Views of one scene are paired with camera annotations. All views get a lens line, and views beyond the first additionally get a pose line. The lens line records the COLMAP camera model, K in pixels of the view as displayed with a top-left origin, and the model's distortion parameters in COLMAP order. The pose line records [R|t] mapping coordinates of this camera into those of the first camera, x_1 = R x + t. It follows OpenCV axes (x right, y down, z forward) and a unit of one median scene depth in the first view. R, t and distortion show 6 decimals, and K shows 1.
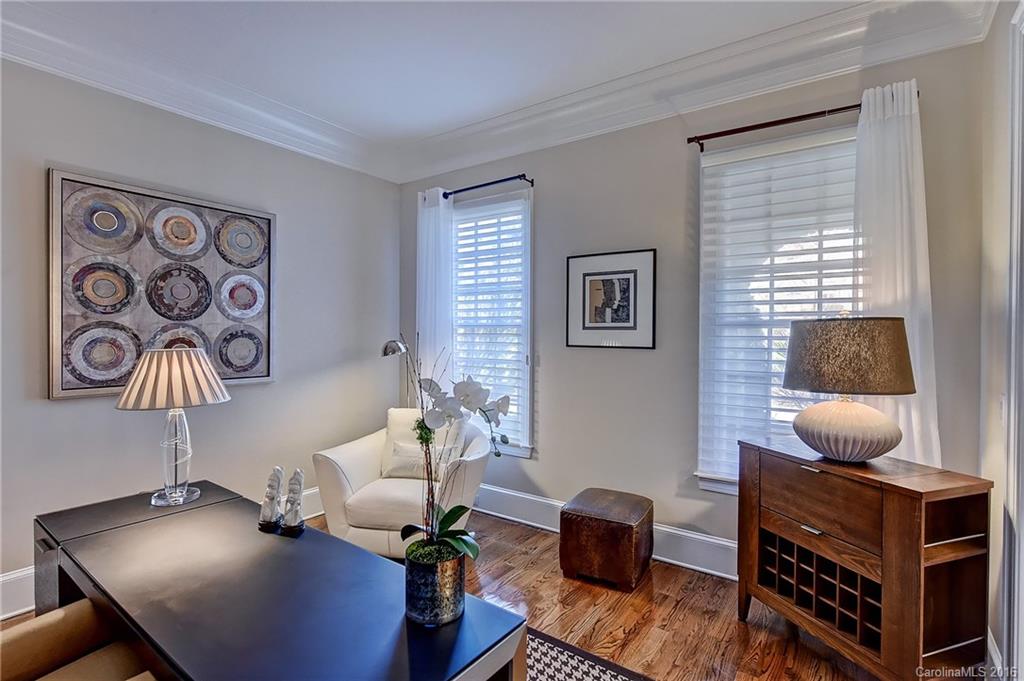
lens RADIAL K [[492.3, 0, 508.8], [0, 492.3, 341.5], [0, 0, 1]] dist [0.009324, -0.000610]
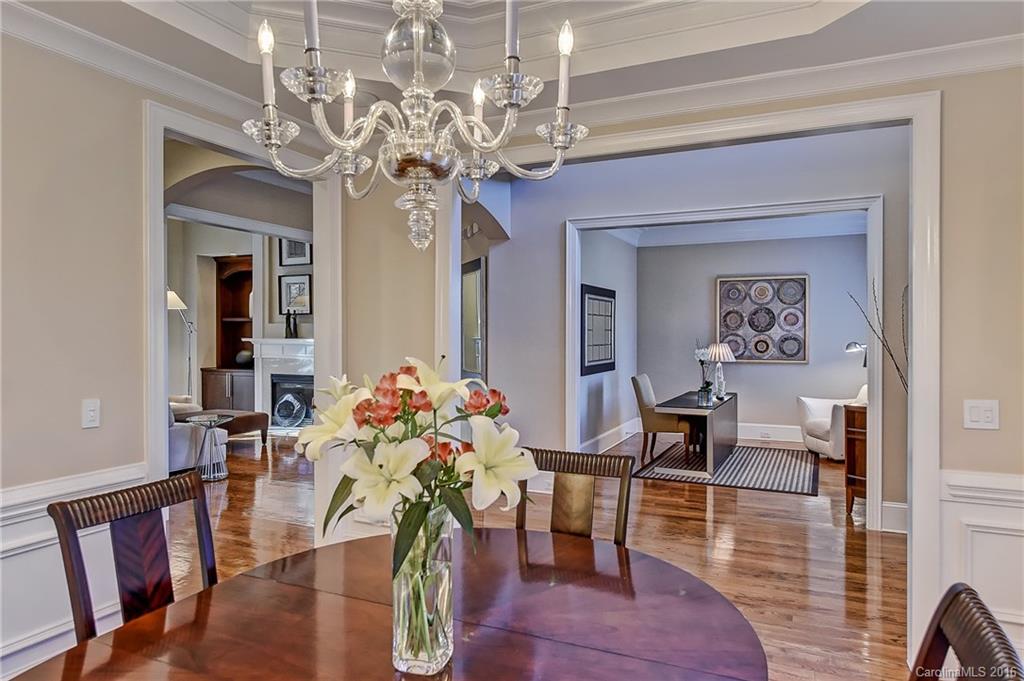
lens RADIAL K [[652.2, 0, 510.6], [0, 652.2, 336.3], [0, 0, 1]] dist [-0.008758, -0.000205]
pose [[0.191711, 0.001693, -0.981450, 2.001690], [-0.012891, 0.999917, -0.000793, -0.006430], [0.981367, 0.012804, 0.191717, -0.677981]]
